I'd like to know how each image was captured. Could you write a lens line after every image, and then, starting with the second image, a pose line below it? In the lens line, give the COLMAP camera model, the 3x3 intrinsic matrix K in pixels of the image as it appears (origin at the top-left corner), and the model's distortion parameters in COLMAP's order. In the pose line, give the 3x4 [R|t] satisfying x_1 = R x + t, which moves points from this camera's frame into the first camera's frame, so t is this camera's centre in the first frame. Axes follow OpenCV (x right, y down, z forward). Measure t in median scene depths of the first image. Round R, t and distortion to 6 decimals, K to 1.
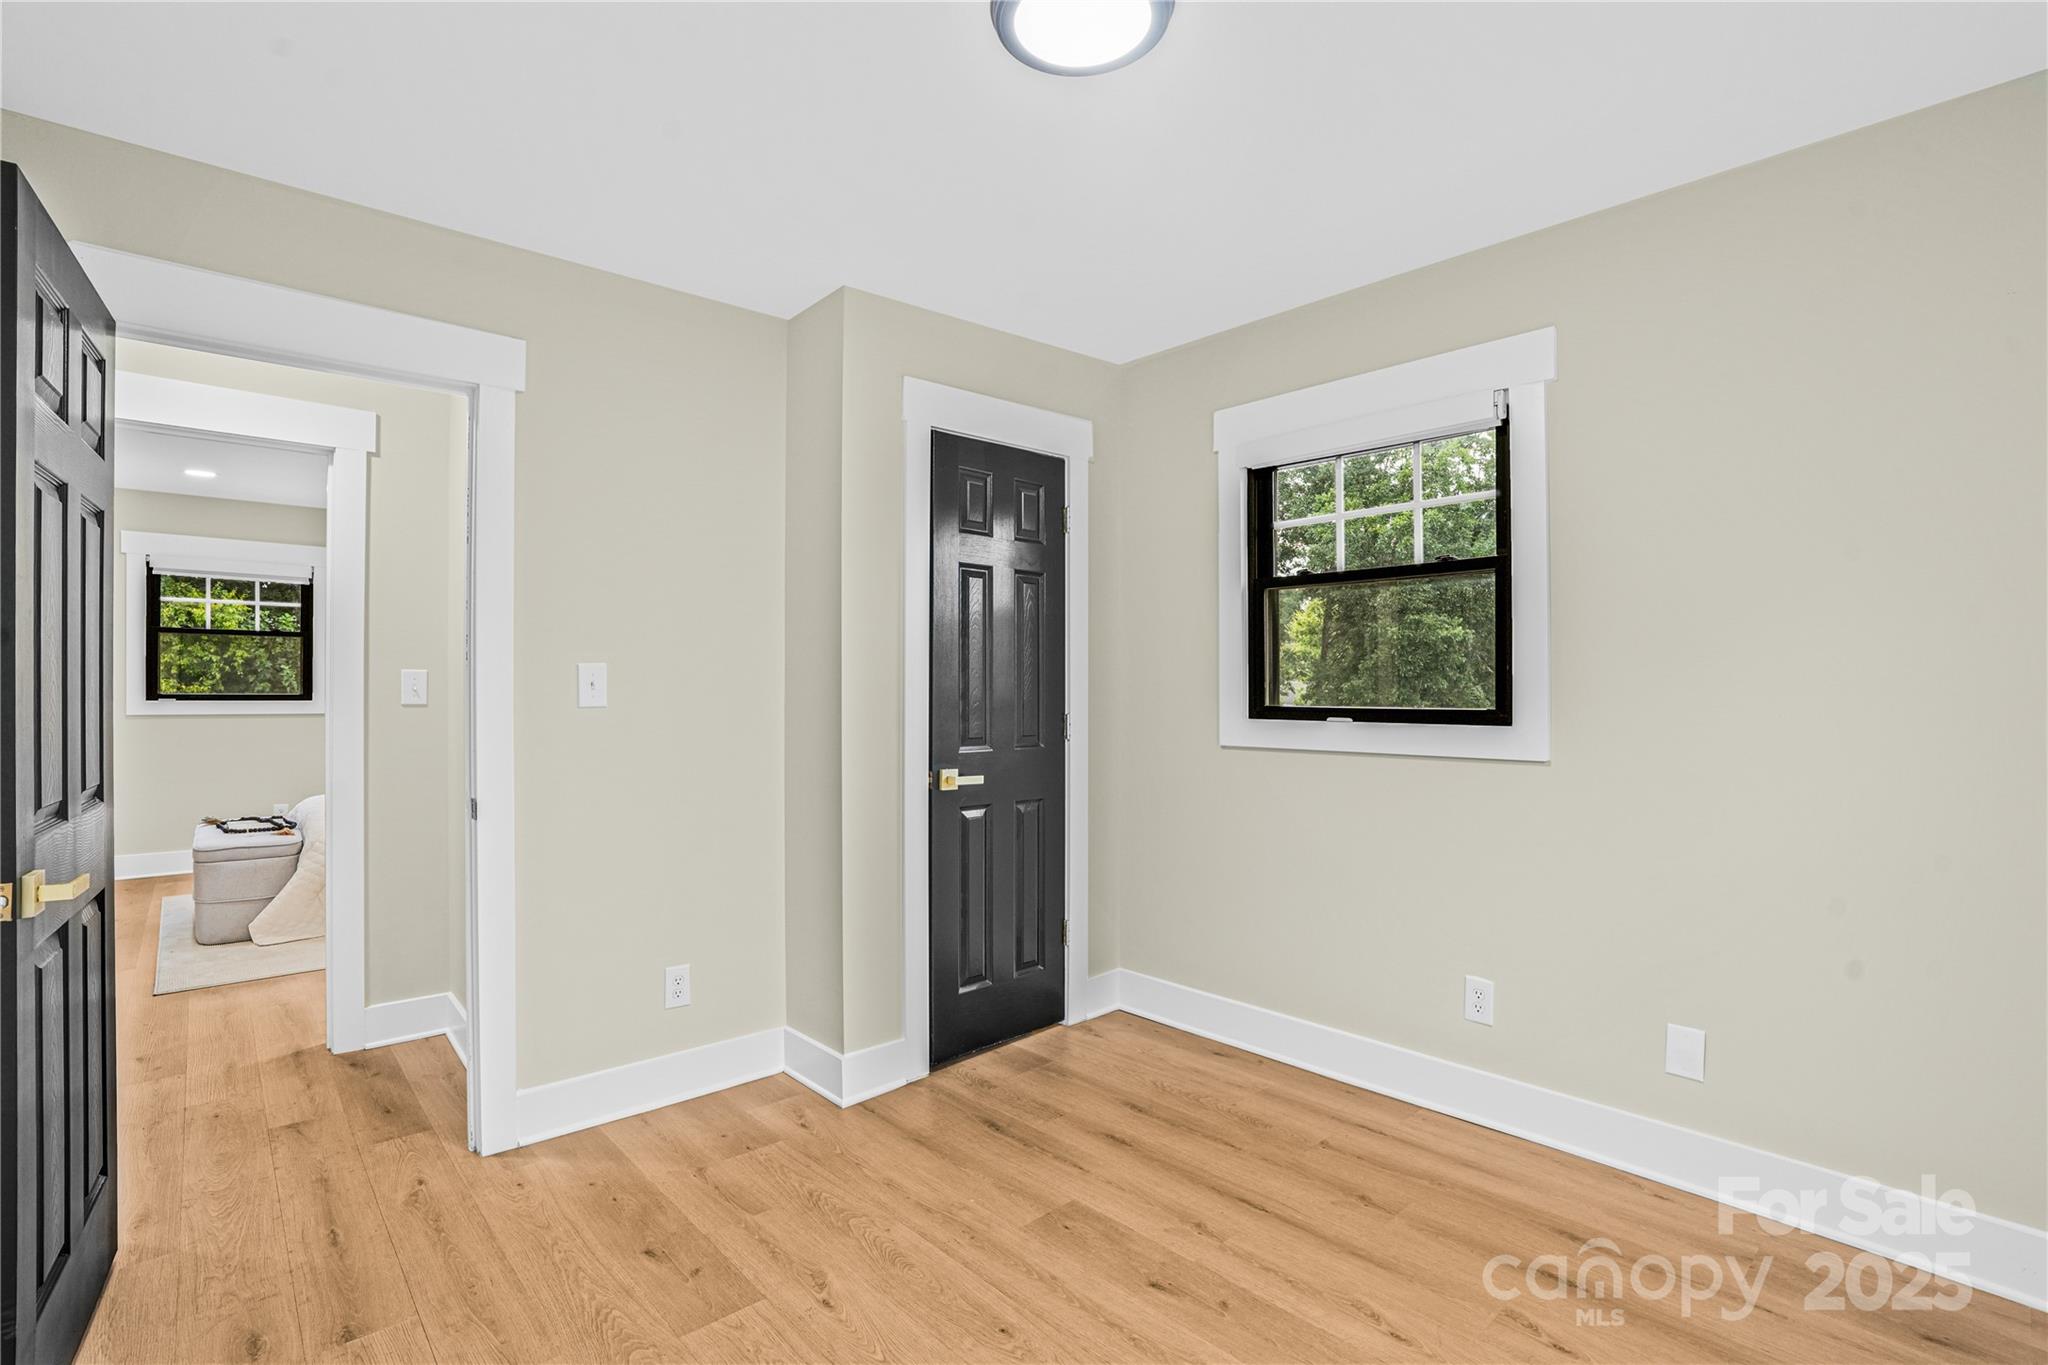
lens RADIAL K [[970.6, 0, 1020.2], [0, 970.6, 693.1], [0, 0, 1]] dist [-0.018909, 0.000028]
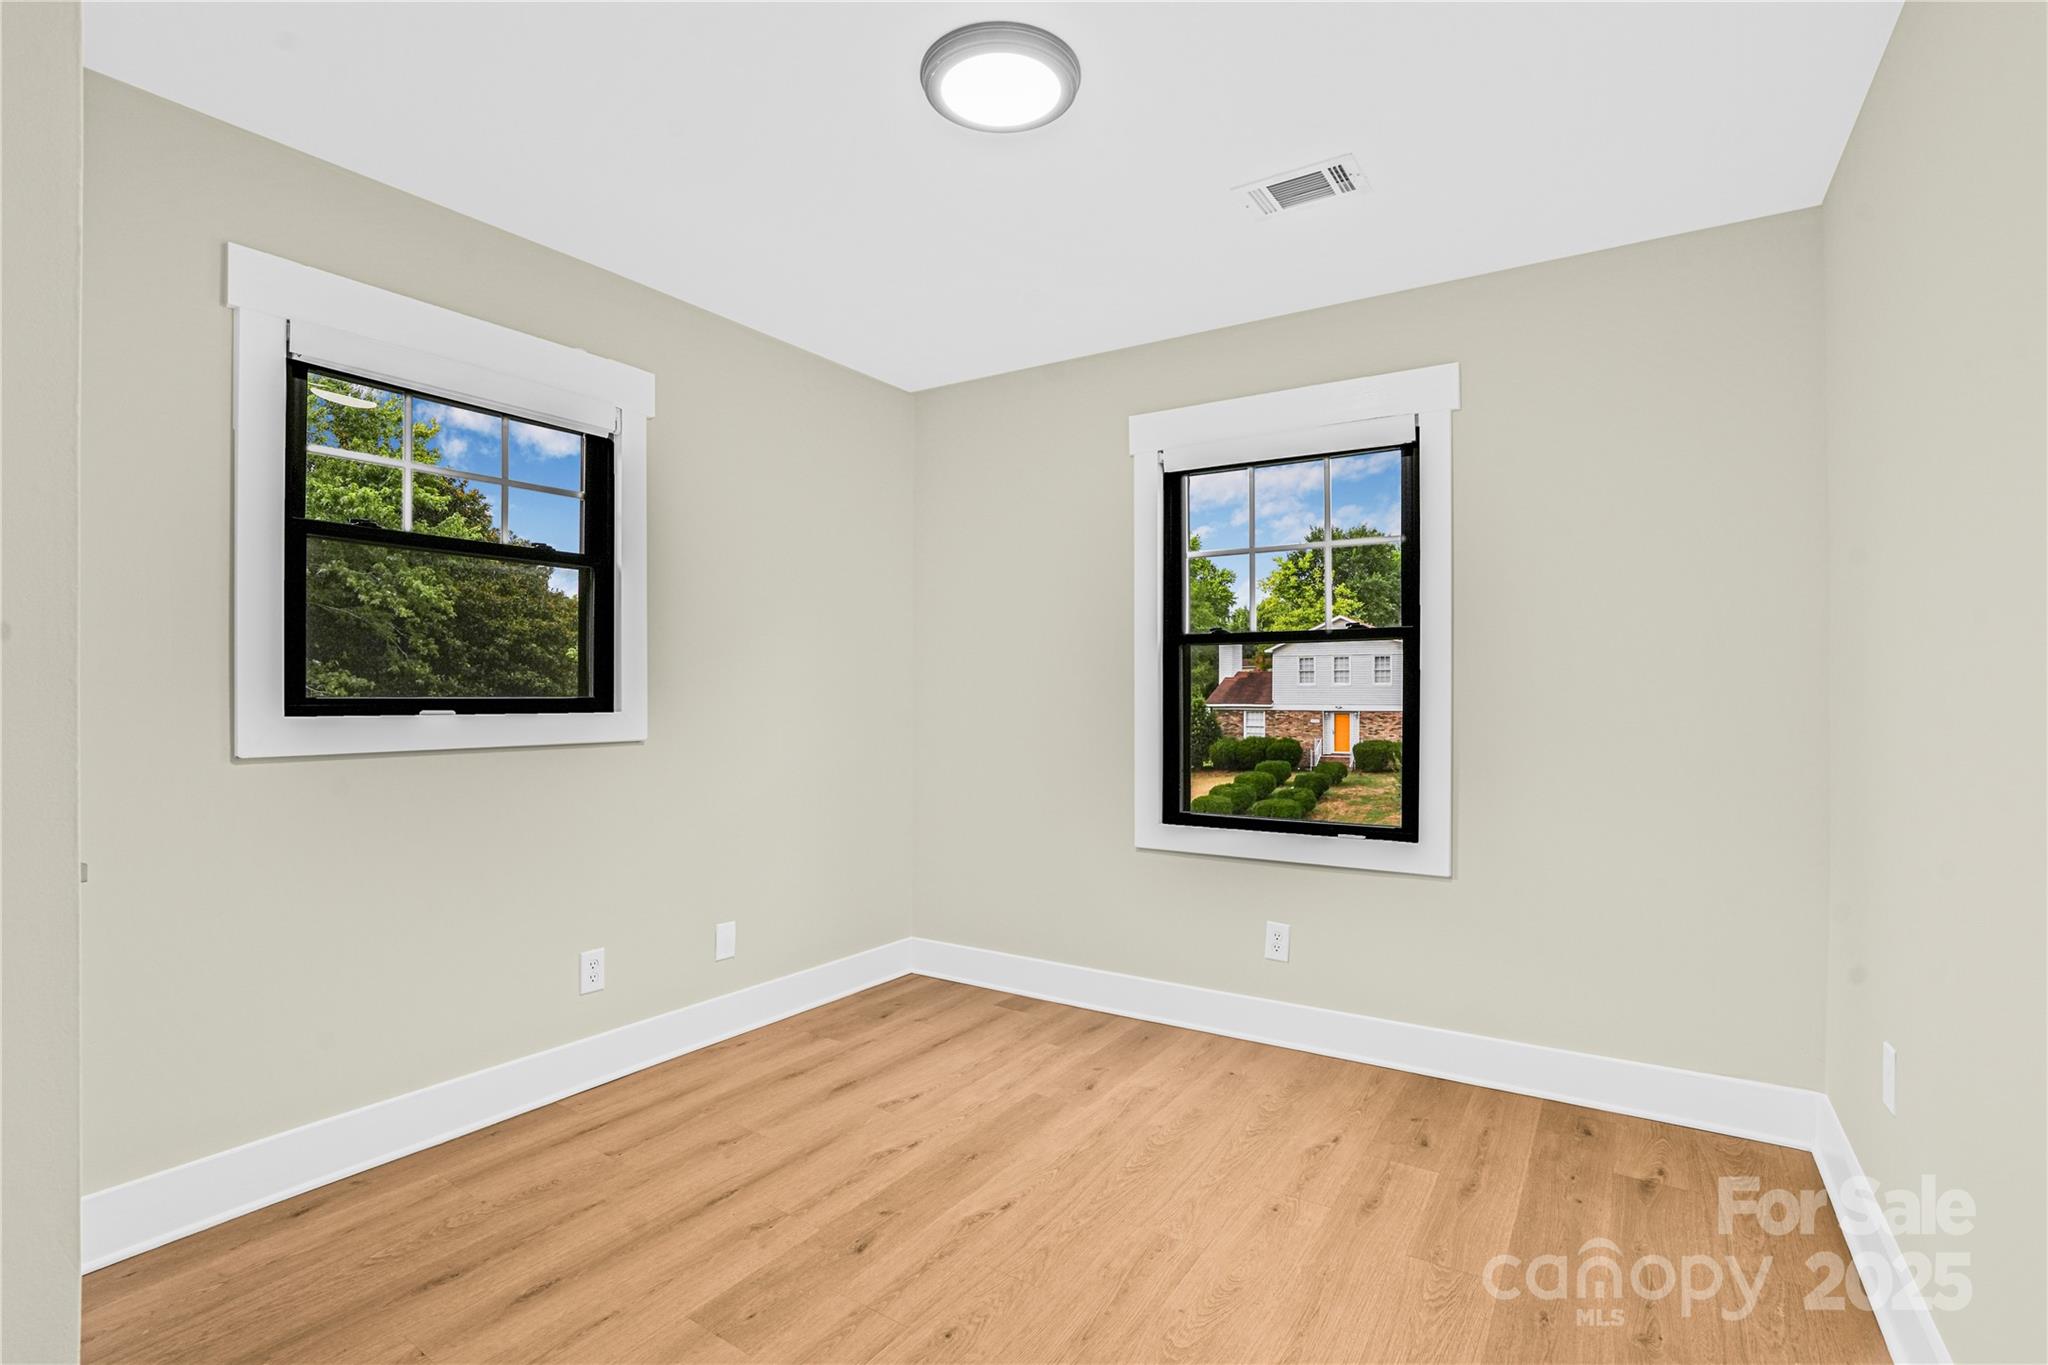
lens RADIAL K [[970.6, 0, 1020.2], [0, 970.6, 693.1], [0, 0, 1]] dist [-0.018909, 0.000028]
pose [[-0.253226, -0.001780, 0.967405, -0.714629], [-0.004523, 0.999990, 0.000656, 0.009734], [-0.967397, -0.004209, -0.253232, 0.863336]]
